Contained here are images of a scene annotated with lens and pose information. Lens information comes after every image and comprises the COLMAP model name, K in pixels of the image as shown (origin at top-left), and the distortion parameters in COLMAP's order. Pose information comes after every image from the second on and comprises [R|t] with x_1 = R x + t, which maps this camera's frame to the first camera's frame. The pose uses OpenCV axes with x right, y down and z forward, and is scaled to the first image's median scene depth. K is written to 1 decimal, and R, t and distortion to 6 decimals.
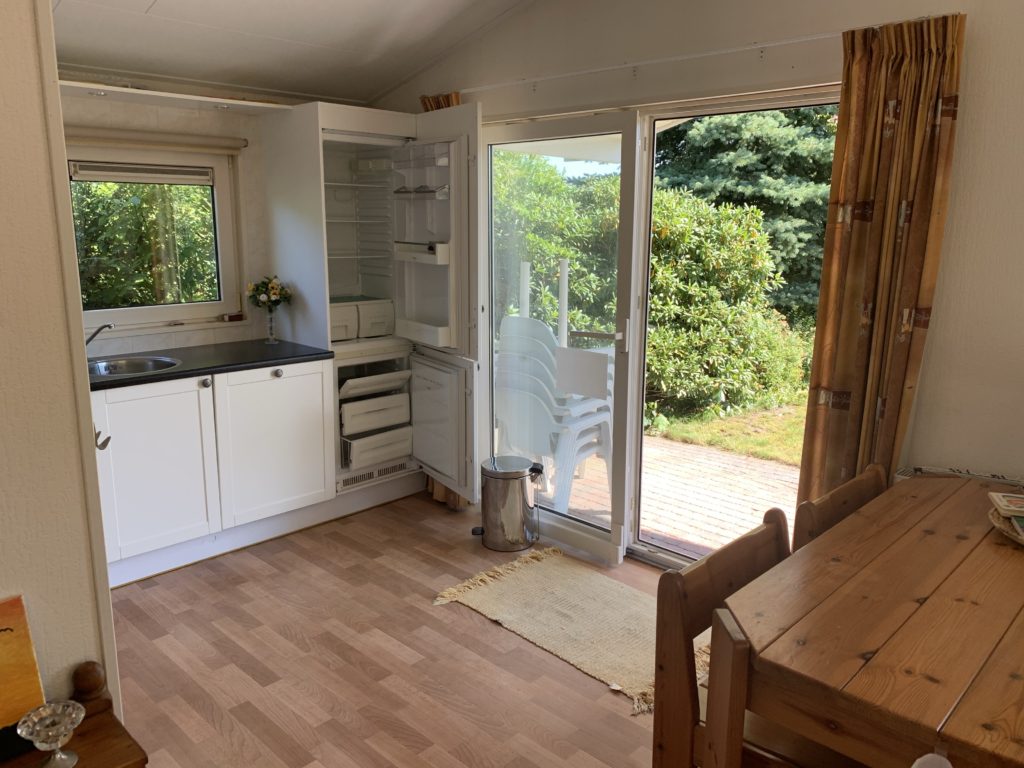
lens RADIAL K [[786.9, 0, 506.2], [0, 786.9, 382.6], [0, 0, 1]] dist [0.034335, -0.070628]
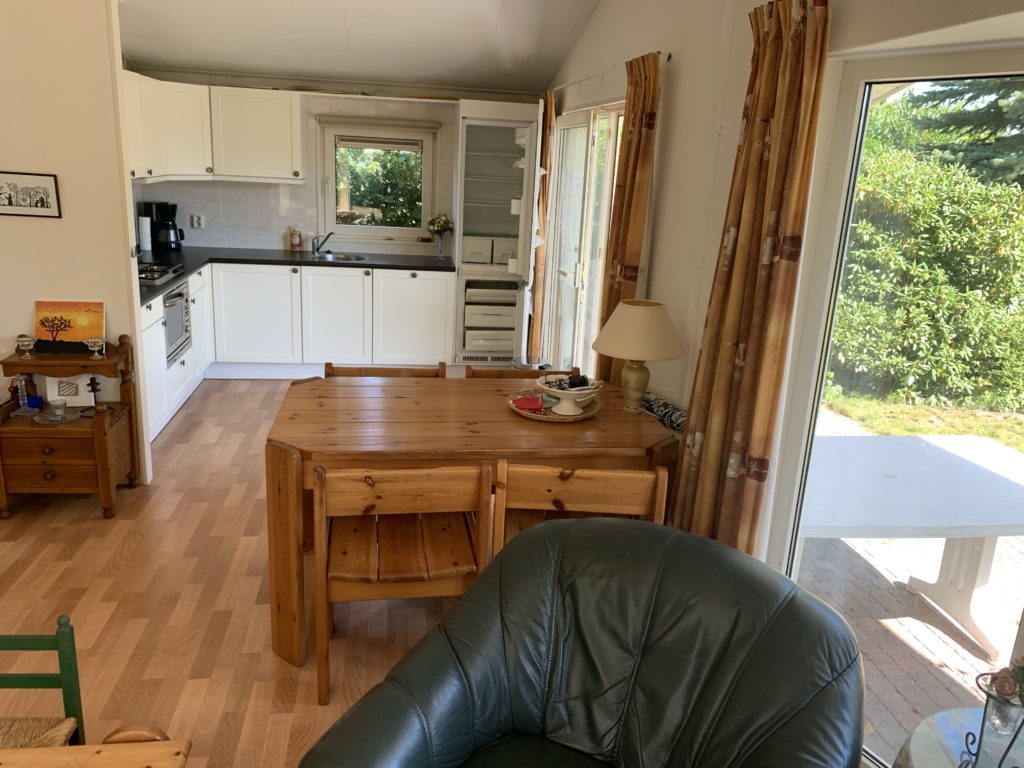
lens RADIAL K [[786.9, 0, 518.3], [0, 786.9, 386.5], [0, 0, 1]] dist [0.034335, -0.070628]
pose [[0.790643, 0.205182, -0.576875, 0.775563], [-0.170066, 0.978698, 0.115015, -0.009598], [0.588185, 0.007171, 0.808695, -0.140357]]
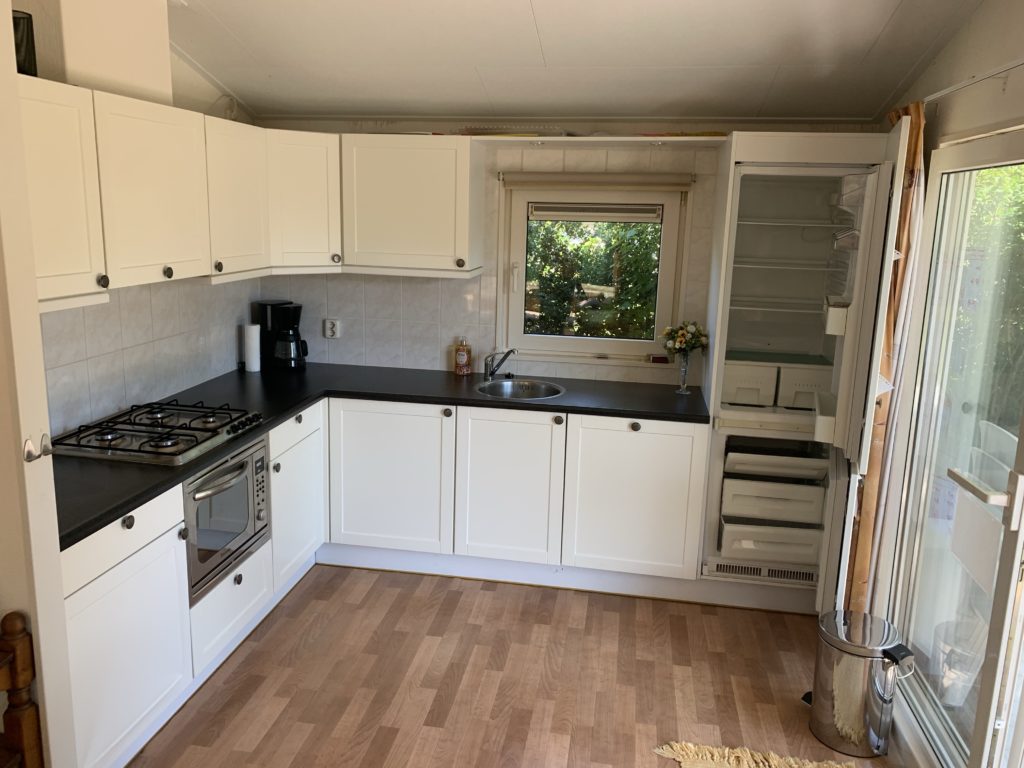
lens RADIAL K [[786.9, 0, 502.1], [0, 786.9, 371.3], [0, 0, 1]] dist [0.034335, -0.070628]
pose [[0.561189, 0.170867, -0.809859, 0.340376], [-0.189990, 0.978926, 0.074885, -0.107381], [0.805587, 0.111841, 0.581825, 0.300099]]
